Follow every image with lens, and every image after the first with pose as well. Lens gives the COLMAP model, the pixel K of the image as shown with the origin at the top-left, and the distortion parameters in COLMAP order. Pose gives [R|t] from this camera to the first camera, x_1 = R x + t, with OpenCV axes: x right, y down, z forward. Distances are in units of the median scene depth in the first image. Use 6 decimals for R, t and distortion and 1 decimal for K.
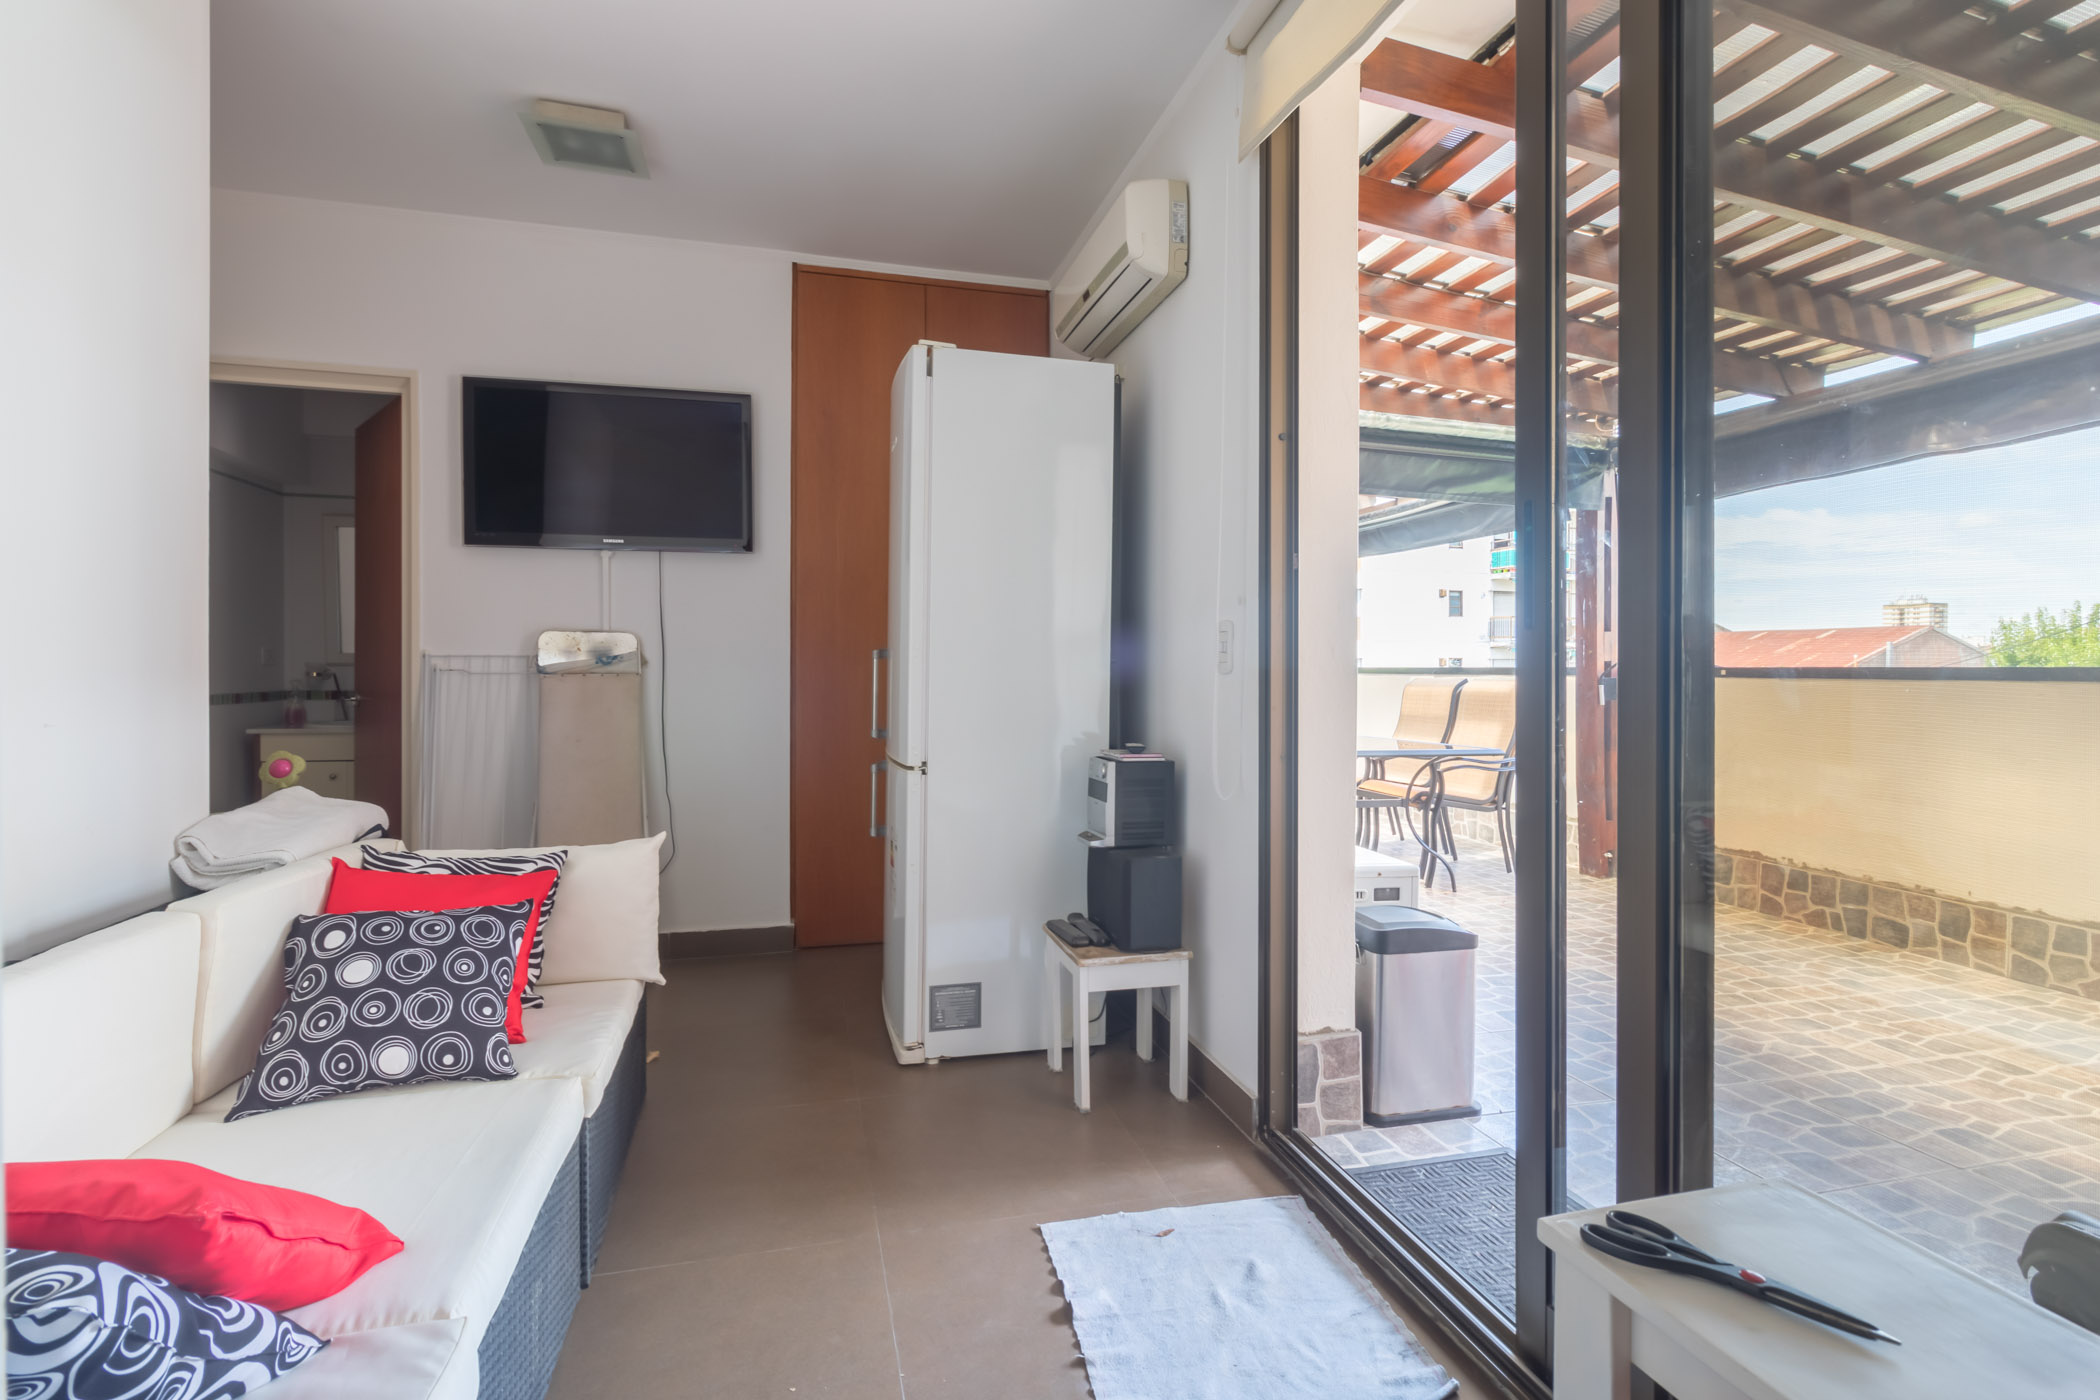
lens RADIAL K [[963.6, 0, 1047.2], [0, 963.6, 672.5], [0, 0, 1]] dist [0.001458, 0.000334]
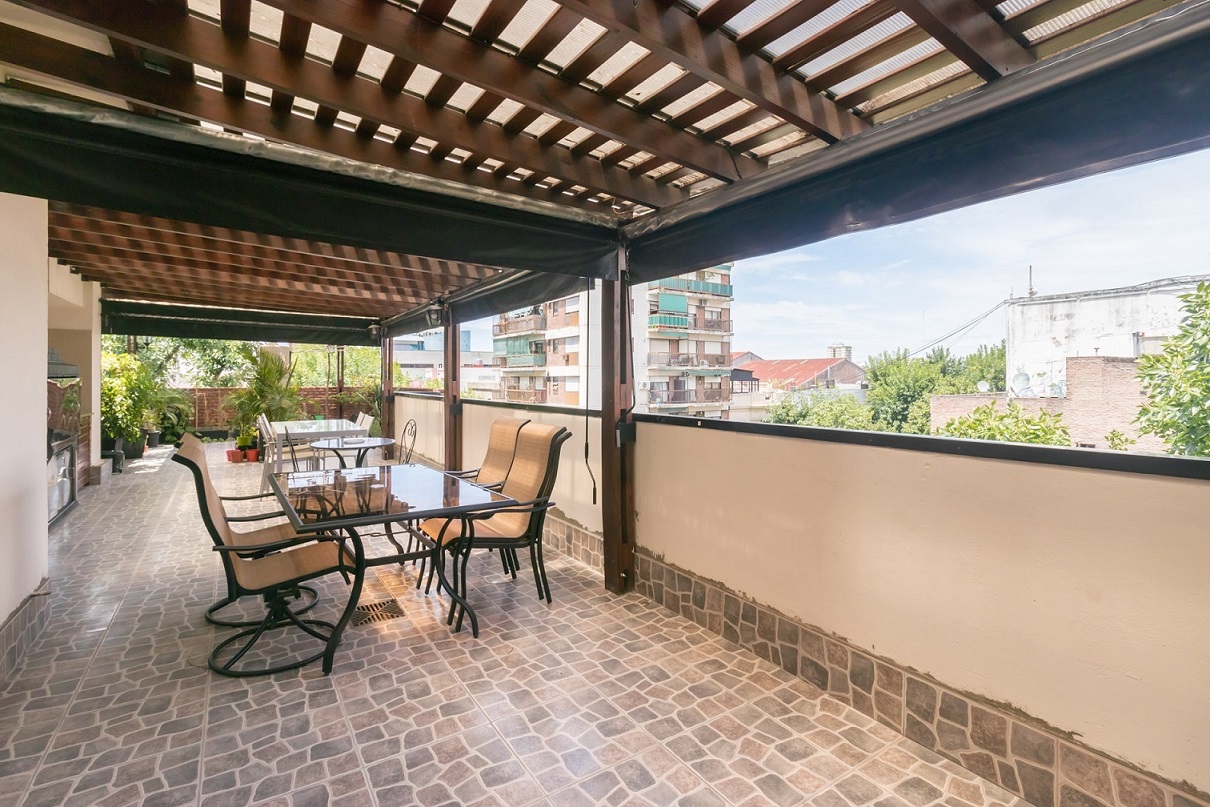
lens RADIAL K [[556.6, 0, 599.2], [0, 556.6, 378.3], [0, 0, 1]] dist [0.000094, -0.000183]
pose [[0.947756, -0.004194, 0.318970, 0.441790], [0.005727, 0.999976, -0.003867, -0.061191], [-0.318946, 0.005491, 0.947757, 0.477521]]
